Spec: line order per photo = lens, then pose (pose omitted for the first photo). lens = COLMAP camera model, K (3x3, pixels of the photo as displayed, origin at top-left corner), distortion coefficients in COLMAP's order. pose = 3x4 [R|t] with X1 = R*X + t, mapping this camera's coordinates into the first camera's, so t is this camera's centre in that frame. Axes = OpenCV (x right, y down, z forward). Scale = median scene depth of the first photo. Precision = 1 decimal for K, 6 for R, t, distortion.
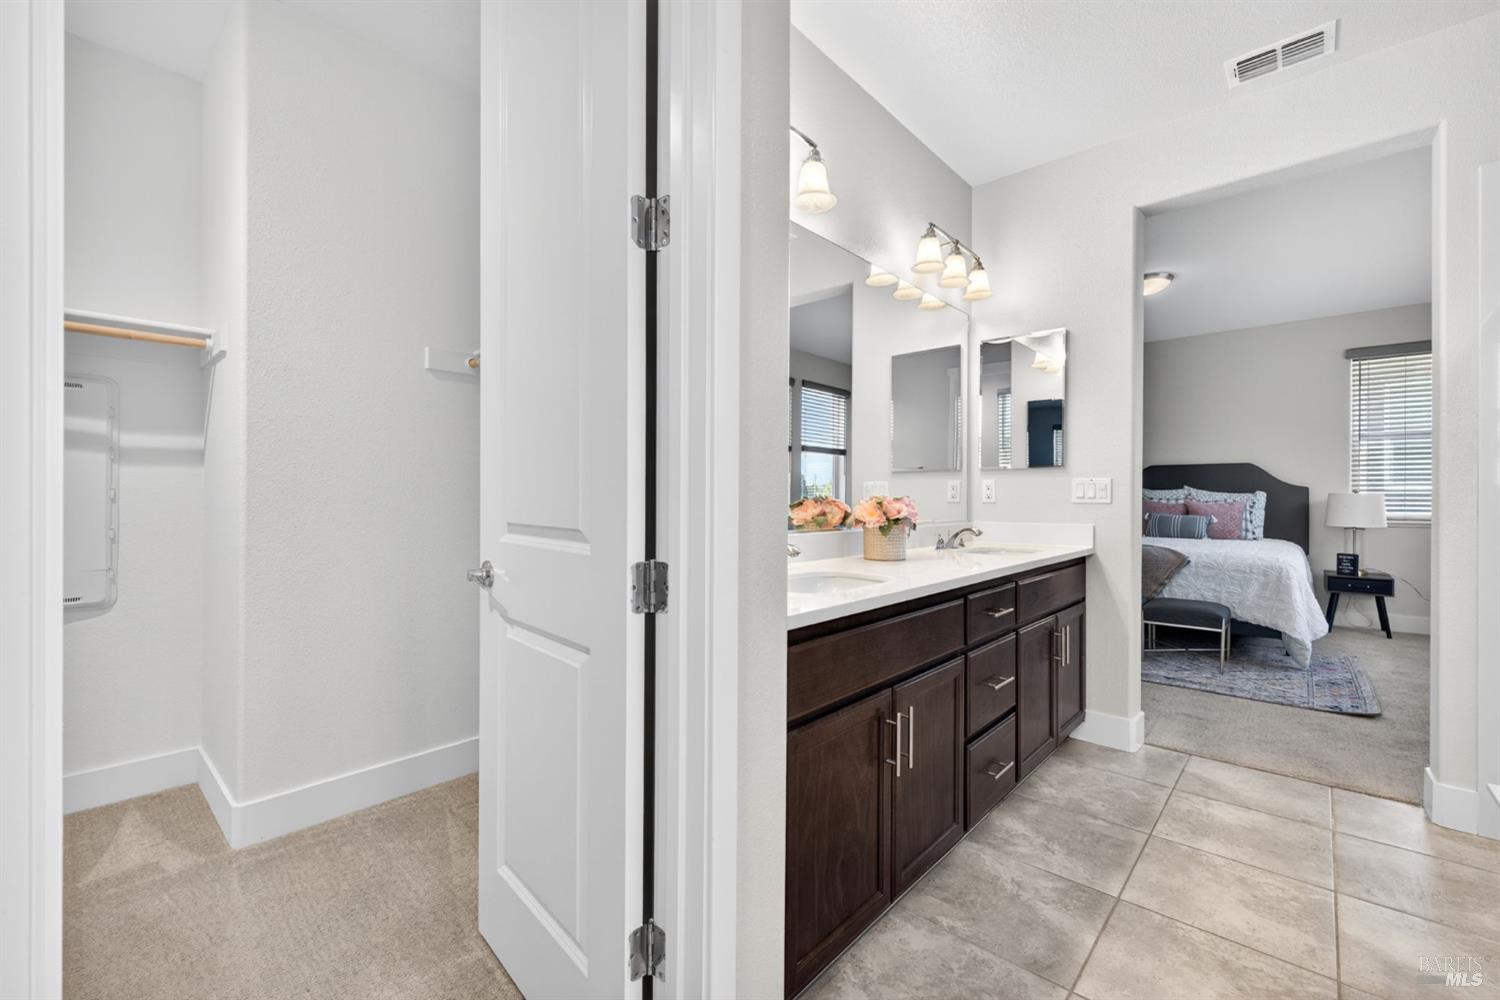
lens RADIAL K [[629.1, 0, 747.0], [0, 629.1, 497.1], [0, 0, 1]] dist [-0.000063, -0.000048]
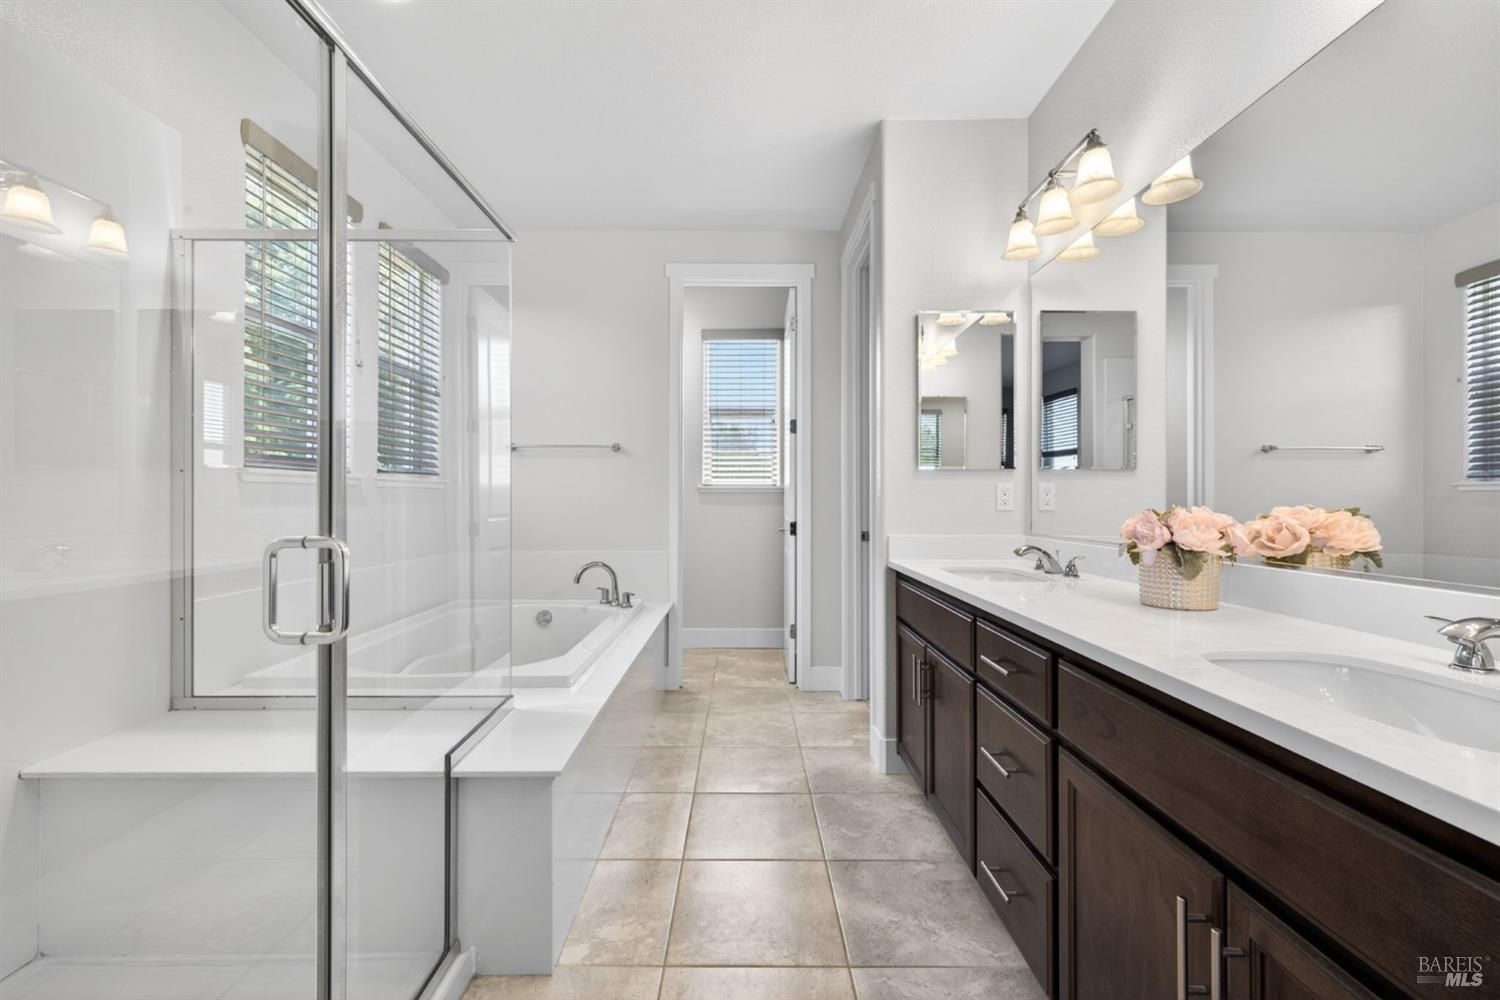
lens RADIAL K [[629.1, 0, 749.4], [0, 629.1, 508.0], [0, 0, 1]] dist [-0.000063, -0.000048]
pose [[-0.742313, -0.011608, -0.669953, 1.331402], [-0.008581, 0.999933, -0.007817, 0.014196], [0.669999, -0.000054, -0.742362, 1.614898]]
